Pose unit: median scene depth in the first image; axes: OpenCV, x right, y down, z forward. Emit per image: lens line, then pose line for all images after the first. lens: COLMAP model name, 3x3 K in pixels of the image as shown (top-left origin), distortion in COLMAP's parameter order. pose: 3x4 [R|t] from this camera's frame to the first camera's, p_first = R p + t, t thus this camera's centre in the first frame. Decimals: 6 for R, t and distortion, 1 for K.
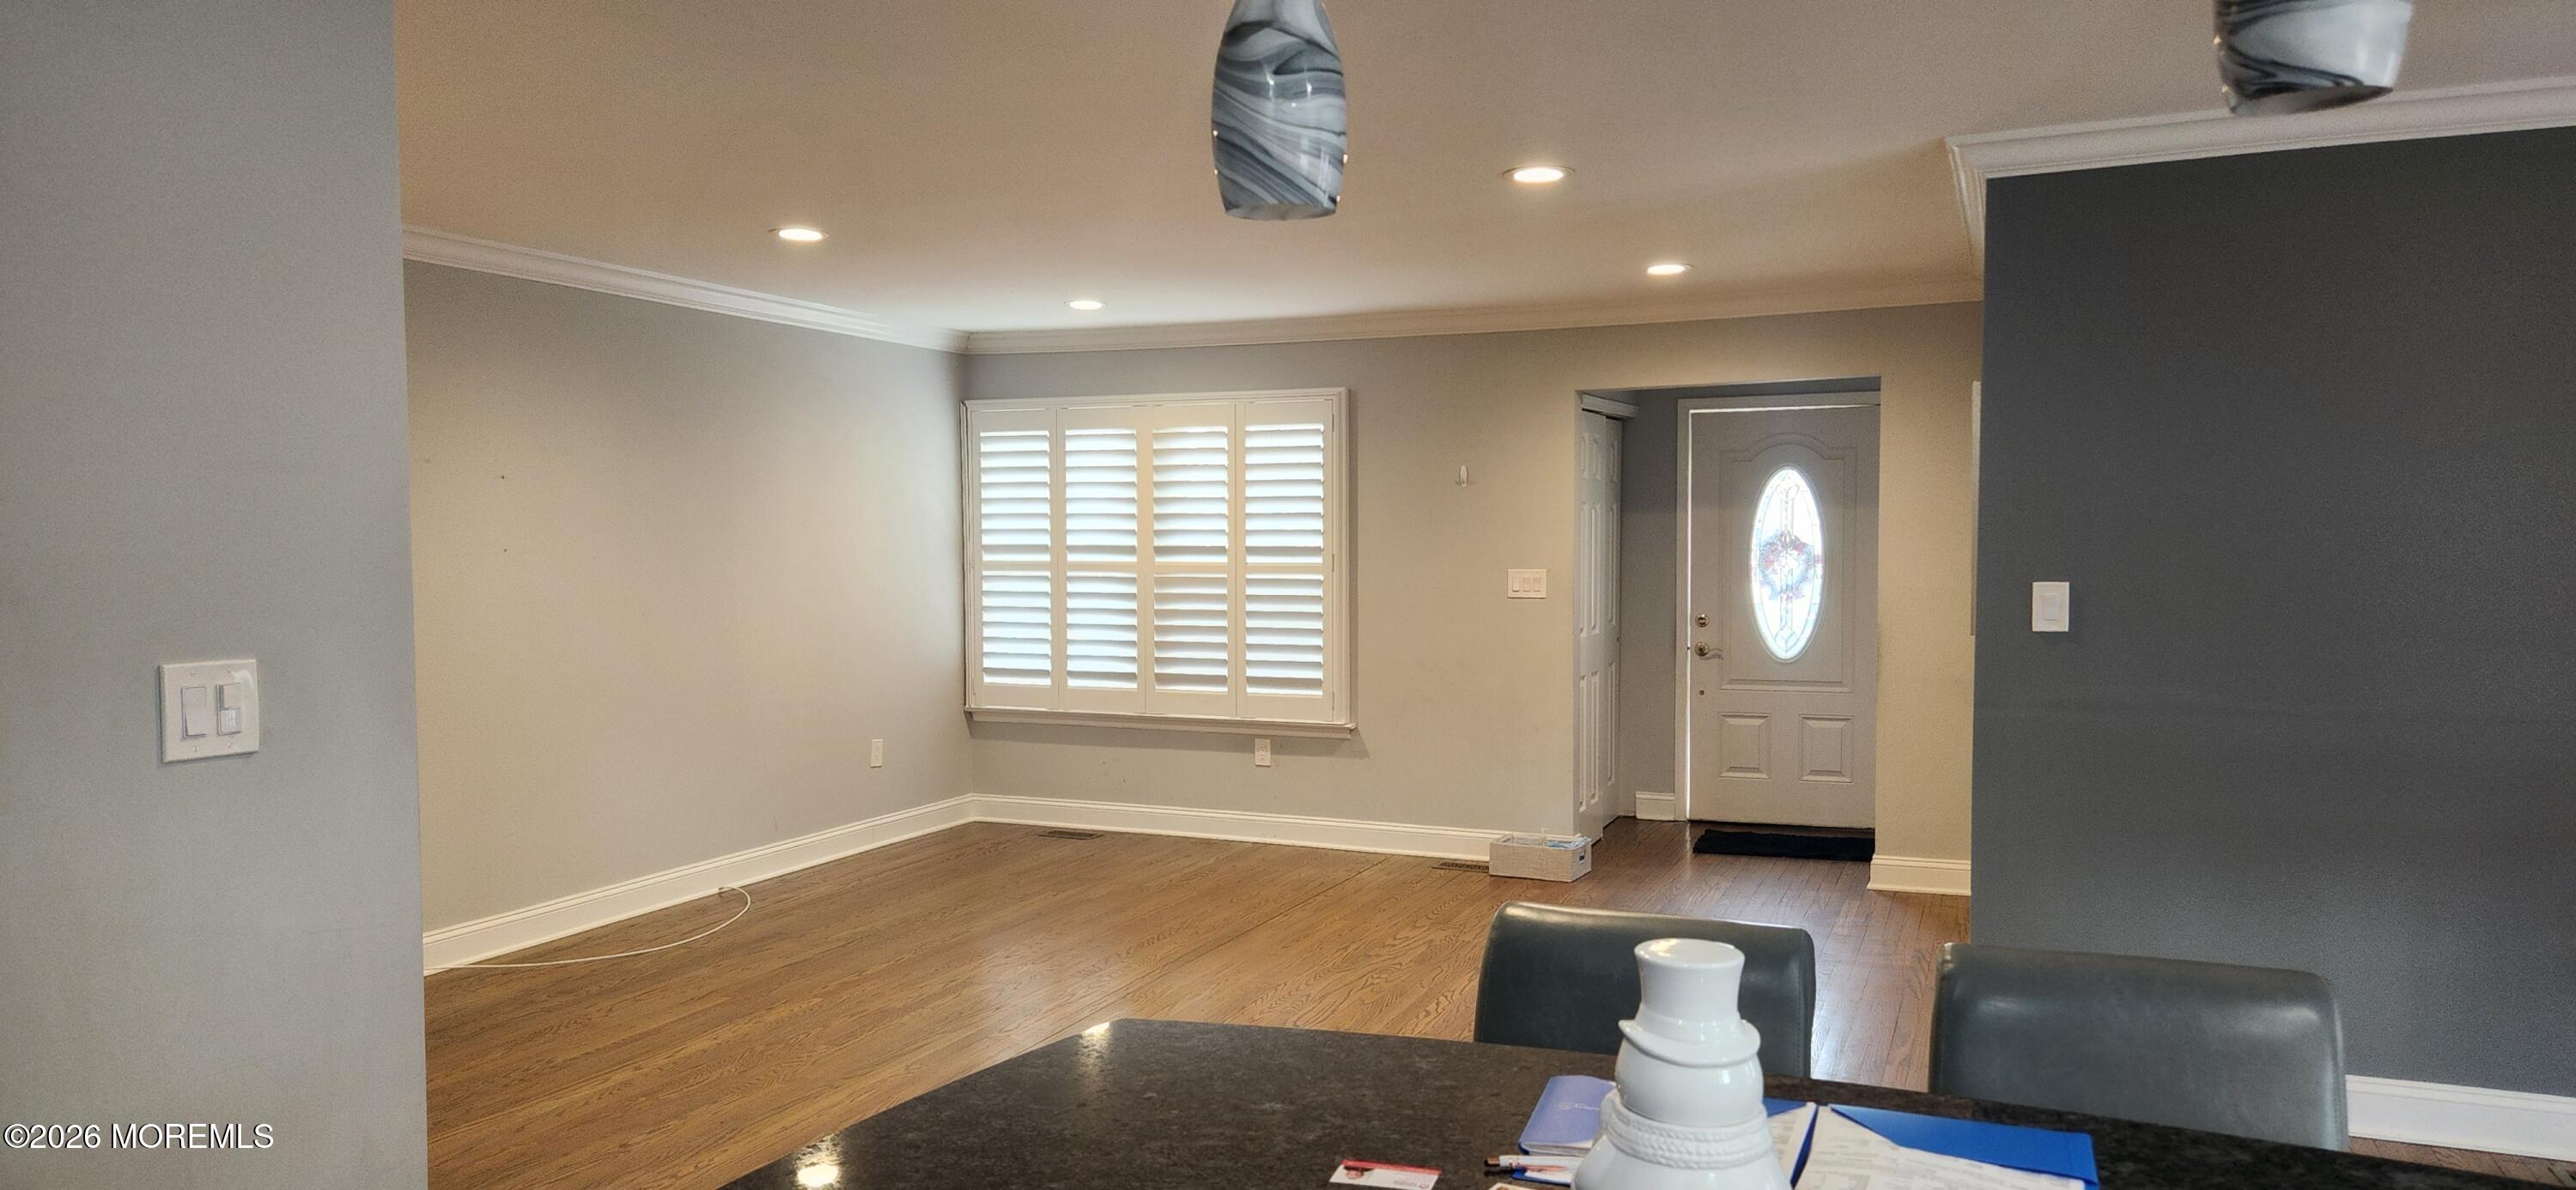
lens RADIAL K [[1724.9, 0, 1275.6], [0, 1724.9, 623.3], [0, 0, 1]] dist [0.039458, -0.002395]
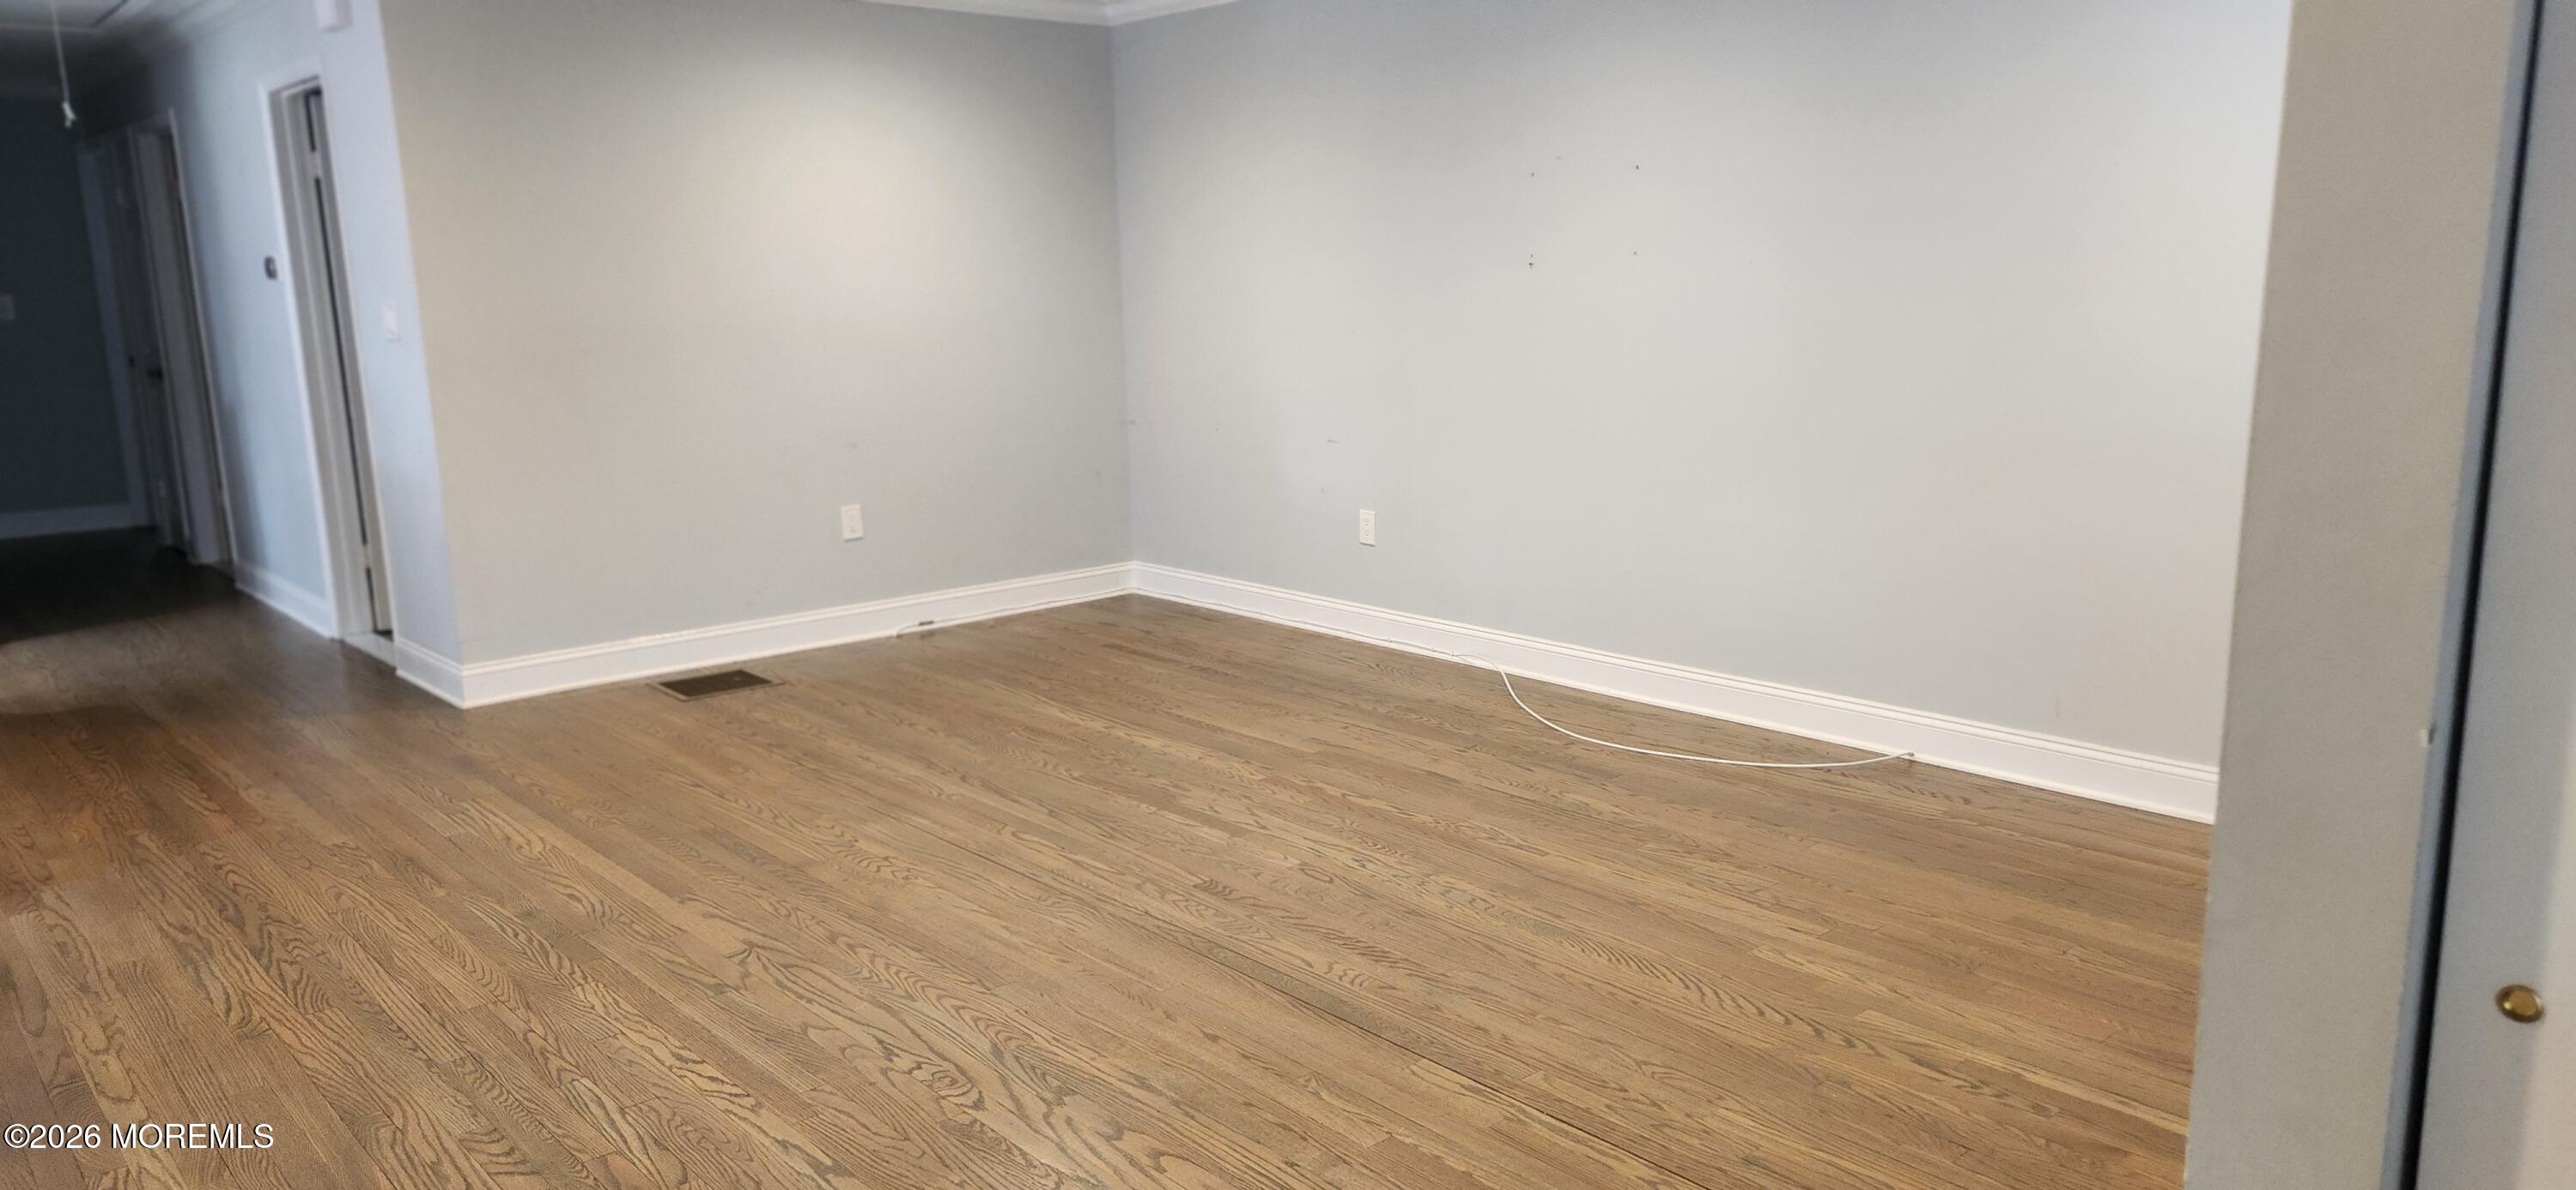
lens RADIAL K [[1701.3, 0, 1296.1], [0, 1701.3, 593.5], [0, 0, 1]] dist [0.064419, -0.048946]
pose [[-0.425609, 0.178820, -0.887063, 0.318605], [-0.029008, 0.977081, 0.210884, -0.036805], [0.904442, 0.115486, -0.410667, 0.919418]]
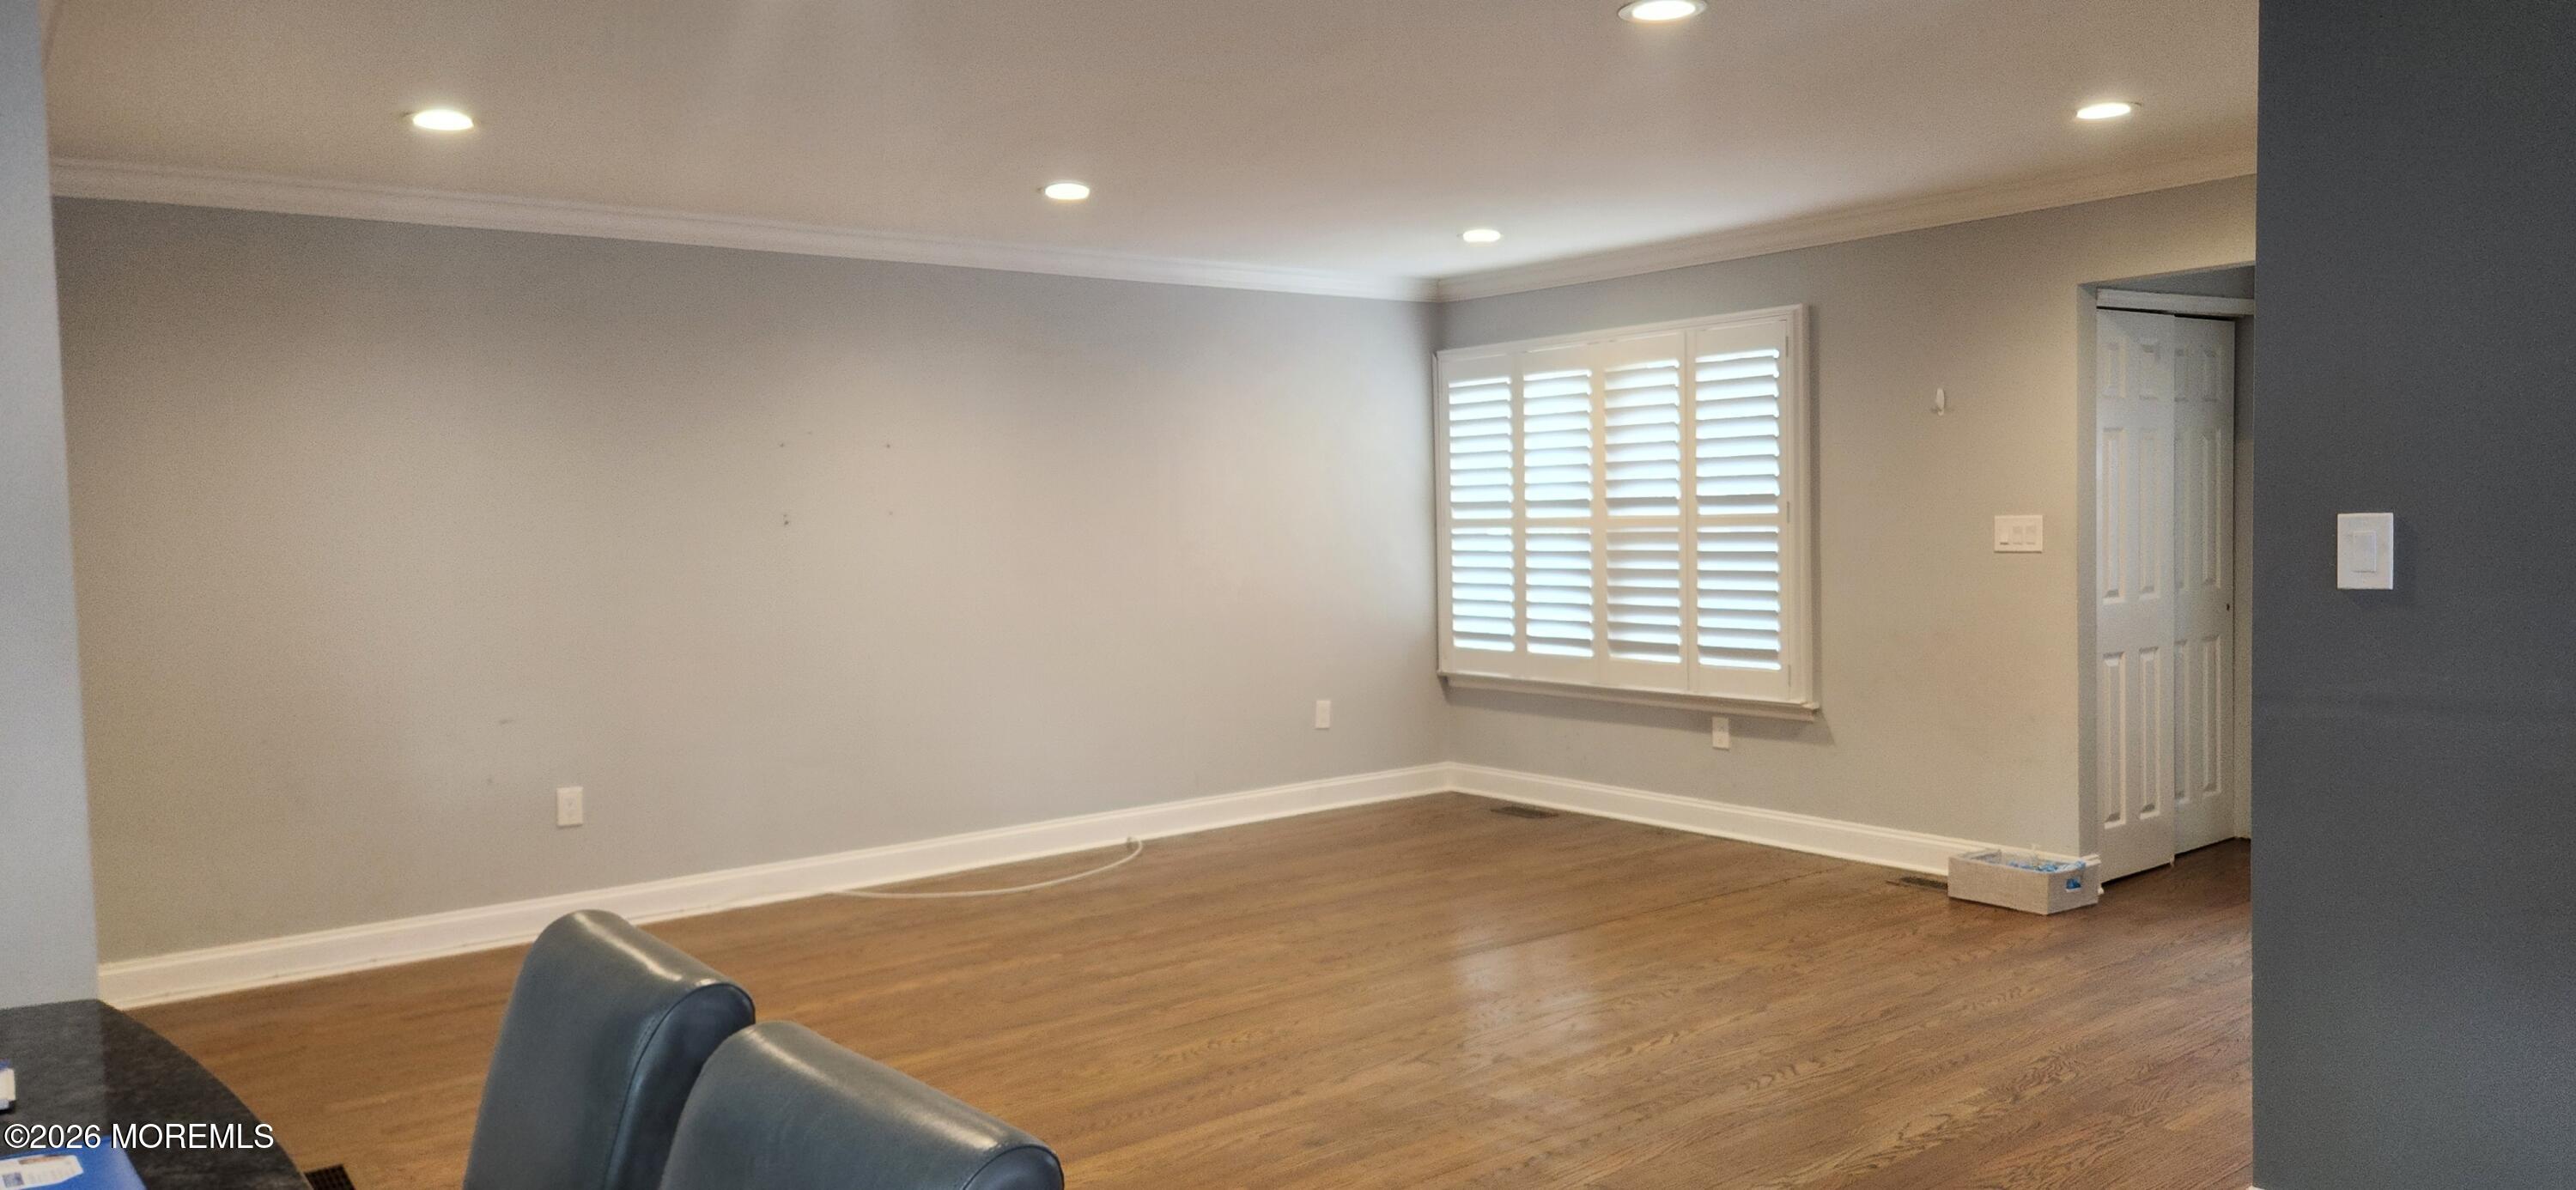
lens RADIAL K [[1724.9, 0, 1275.6], [0, 1724.9, 623.3], [0, 0, 1]] dist [0.039458, -0.002395]
pose [[0.871061, 0.013068, -0.491001, 0.225804], [-0.004066, 0.999804, 0.019395, 0.003597], [0.491158, -0.014898, 0.870943, 0.131863]]
